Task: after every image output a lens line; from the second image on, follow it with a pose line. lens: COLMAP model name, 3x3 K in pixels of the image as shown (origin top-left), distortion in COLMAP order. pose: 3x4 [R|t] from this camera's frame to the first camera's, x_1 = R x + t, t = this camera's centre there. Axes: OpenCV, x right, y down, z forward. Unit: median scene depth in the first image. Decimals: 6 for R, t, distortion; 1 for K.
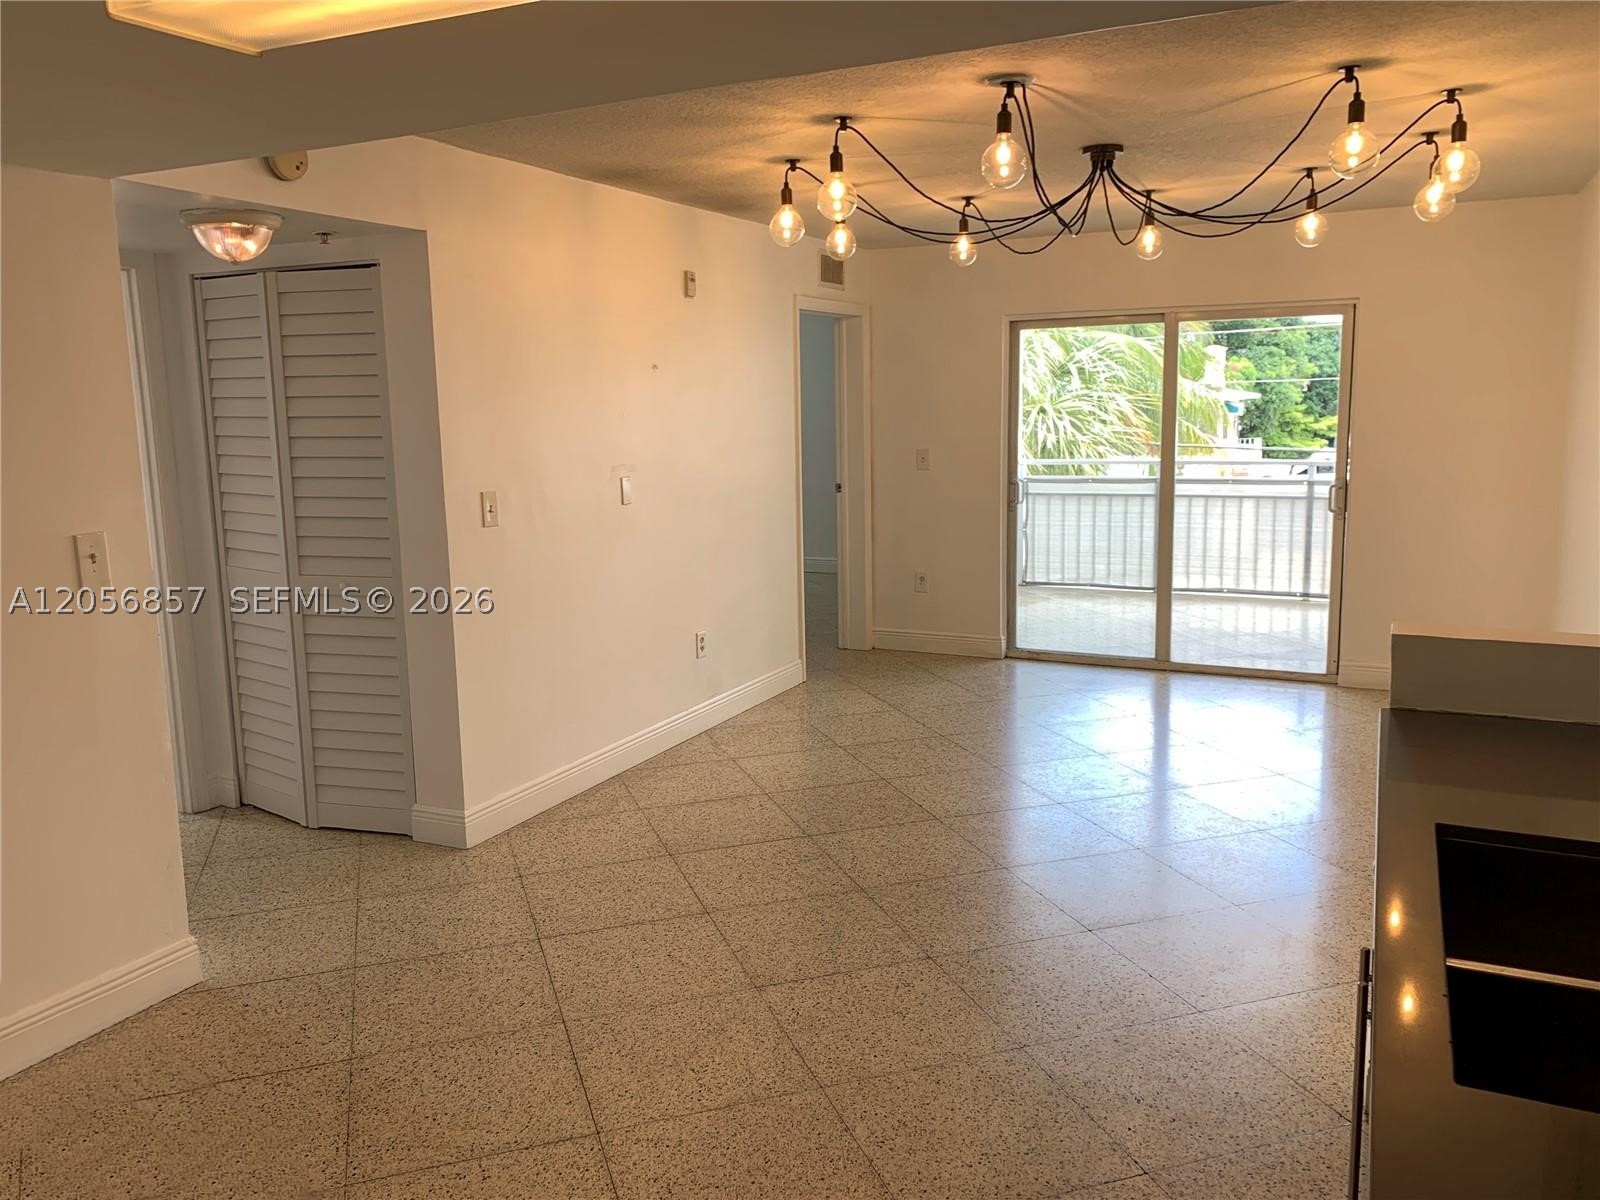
lens RADIAL K [[1206.7, 0, 800.0], [0, 1206.7, 600.0], [0, 0, 1]] dist [0.041116, -0.002024]
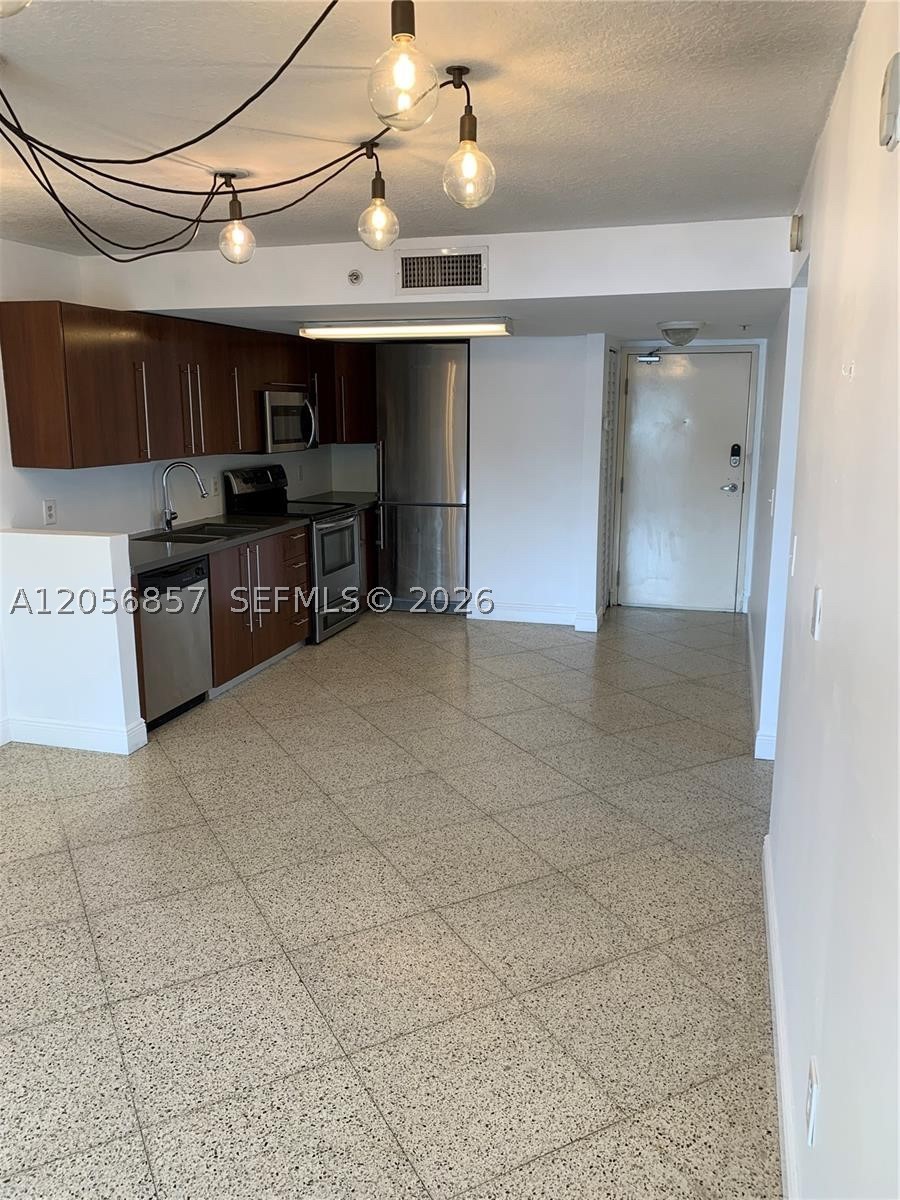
lens RADIAL K [[951.4, 0, 450.0], [0, 951.4, 600.0], [0, 0, 1]] dist [0.056472, -0.002795]
pose [[-0.988456, 0.054843, -0.141232, 0.068246], [0.000080, 0.932374, 0.361495, -0.232794], [0.151507, 0.357311, -0.921615, 1.275511]]
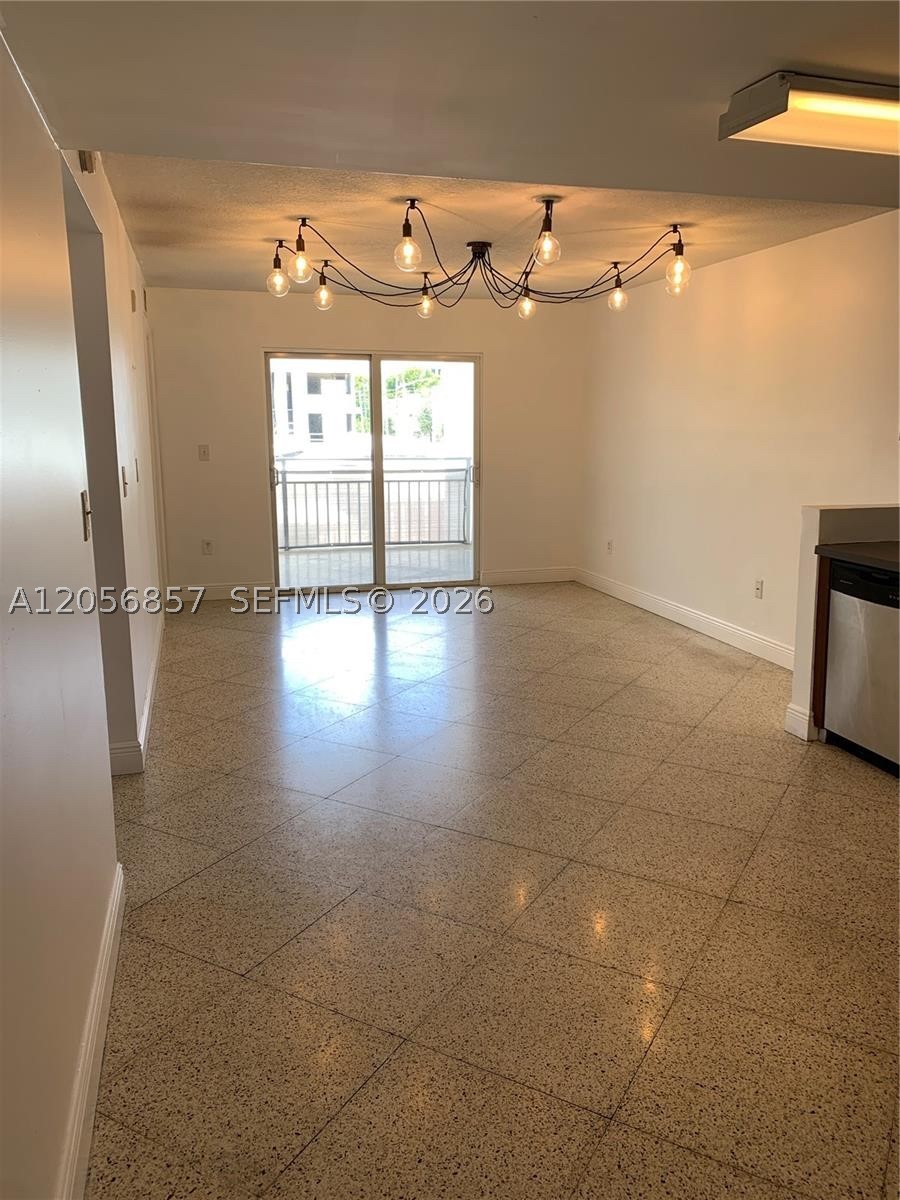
lens RADIAL K [[951.4, 0, 450.0], [0, 951.4, 600.0], [0, 0, 1]] dist [0.056472, -0.002795]
pose [[0.771692, -0.094679, 0.628910, -0.485243], [0.086688, 0.995287, 0.043467, 0.022532], [-0.630061, 0.020975, 0.776262, 0.062318]]
